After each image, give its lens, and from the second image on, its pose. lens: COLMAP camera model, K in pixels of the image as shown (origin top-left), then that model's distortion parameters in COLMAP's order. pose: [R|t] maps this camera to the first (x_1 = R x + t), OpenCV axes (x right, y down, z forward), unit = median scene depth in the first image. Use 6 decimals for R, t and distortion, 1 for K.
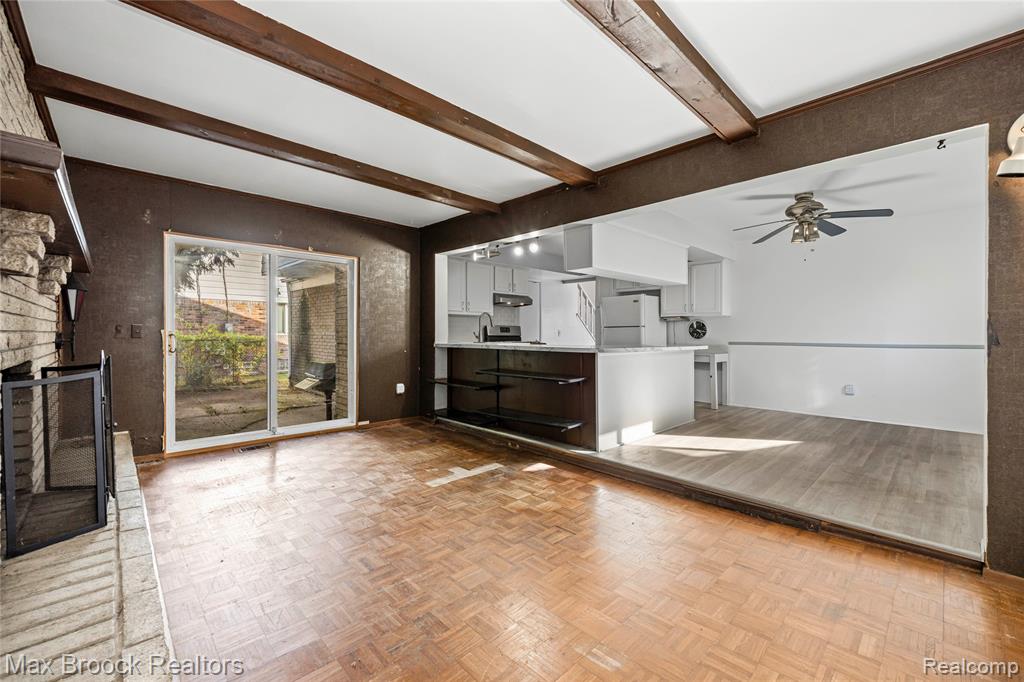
lens RADIAL K [[421.7, 0, 509.3], [0, 421.7, 334.6], [0, 0, 1]] dist [-0.000825, -0.000103]
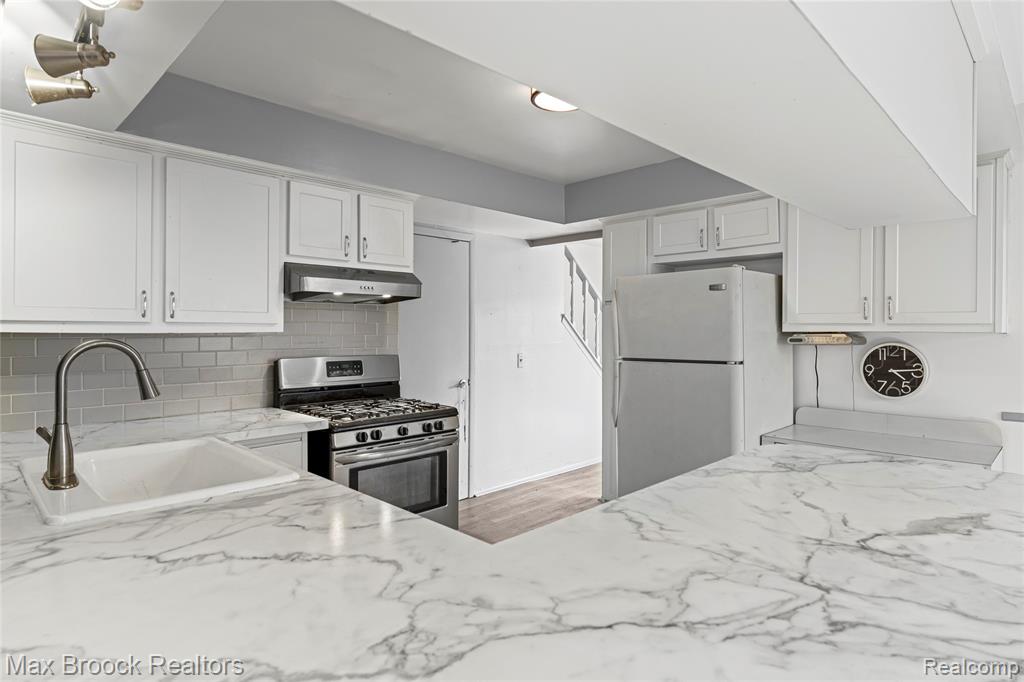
lens RADIAL K [[558.9, 0, 509.7], [0, 558.9, 326.5], [0, 0, 1]] dist [0.005808, -0.001251]
pose [[0.999811, -0.003430, 0.019155, 0.131736], [0.003547, 0.999975, -0.006095, -0.047715], [-0.019134, 0.006161, 0.999798, 0.581176]]
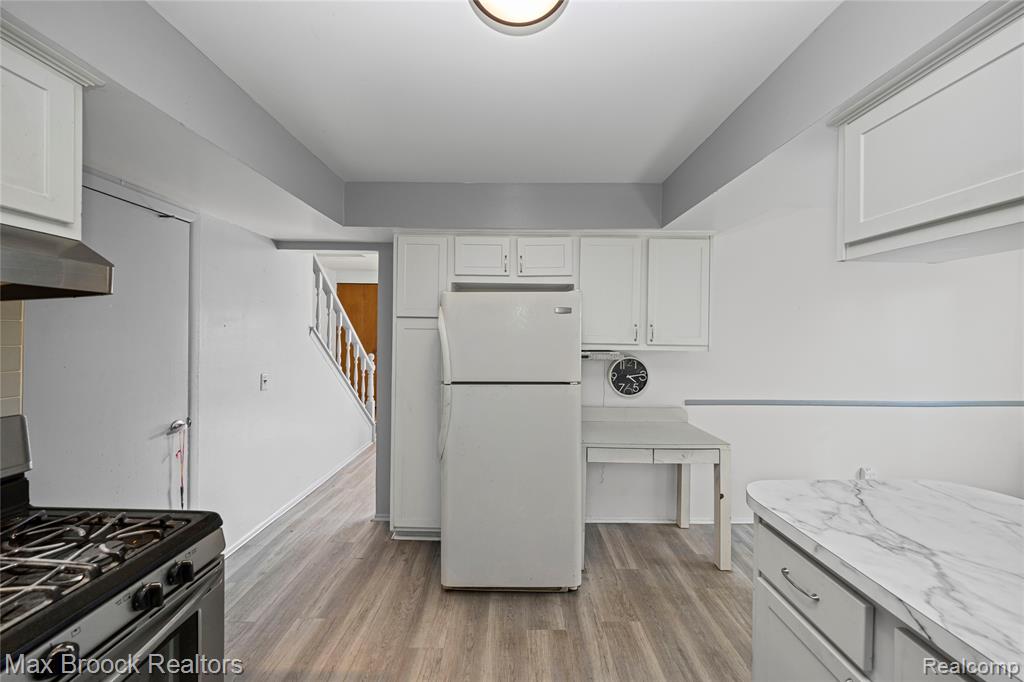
lens RADIAL K [[342.2, 0, 511.2], [0, 342.2, 335.7], [0, 0, 1]] dist [-0.000937, -0.000066]
pose [[0.694627, -0.000431, 0.719370, 0.073220], [-0.004698, 0.999976, 0.005135, -0.062353], [-0.719355, -0.006947, 0.694608, 0.875779]]
